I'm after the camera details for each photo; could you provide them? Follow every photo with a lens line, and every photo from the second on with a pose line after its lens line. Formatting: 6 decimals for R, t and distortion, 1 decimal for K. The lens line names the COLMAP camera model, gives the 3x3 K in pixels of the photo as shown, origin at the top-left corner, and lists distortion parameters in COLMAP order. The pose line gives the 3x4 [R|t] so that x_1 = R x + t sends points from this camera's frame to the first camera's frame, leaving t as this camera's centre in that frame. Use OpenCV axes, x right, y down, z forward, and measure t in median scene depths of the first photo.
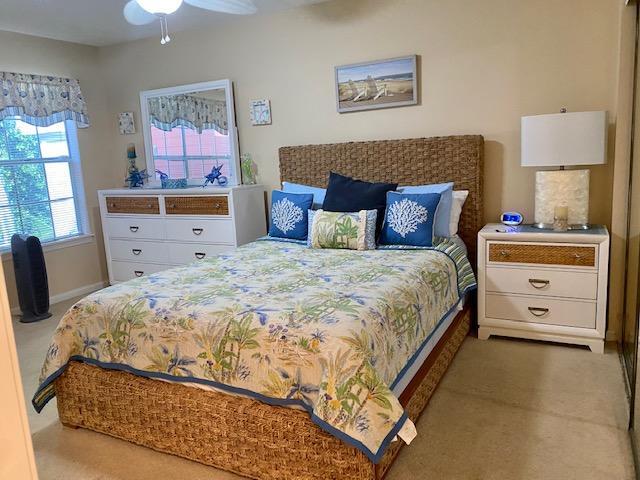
lens RADIAL K [[487.9, 0, 319.7], [0, 487.9, 243.1], [0, 0, 1]] dist [0.019609, -0.033488]
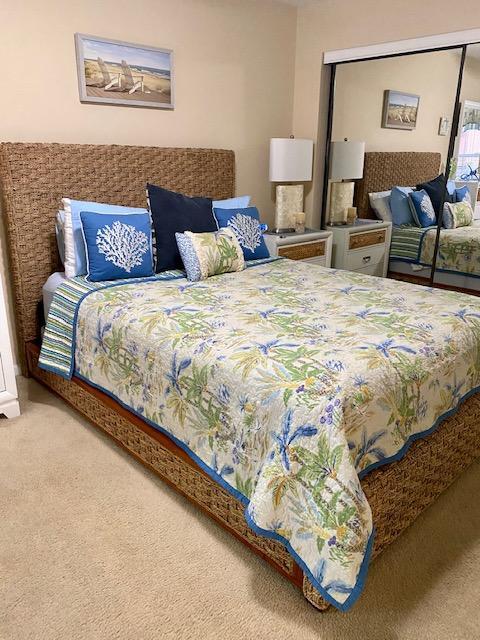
lens RADIAL K [[487.9, 0, 239.8], [0, 487.9, 316.1], [0, 0, 1]] dist [0.019609, -0.033488]
pose [[0.328473, -0.234903, 0.914837, -0.677696], [0.134765, 0.970326, 0.200763, -0.077075], [-0.934850, 0.057343, 0.350383, 0.588912]]
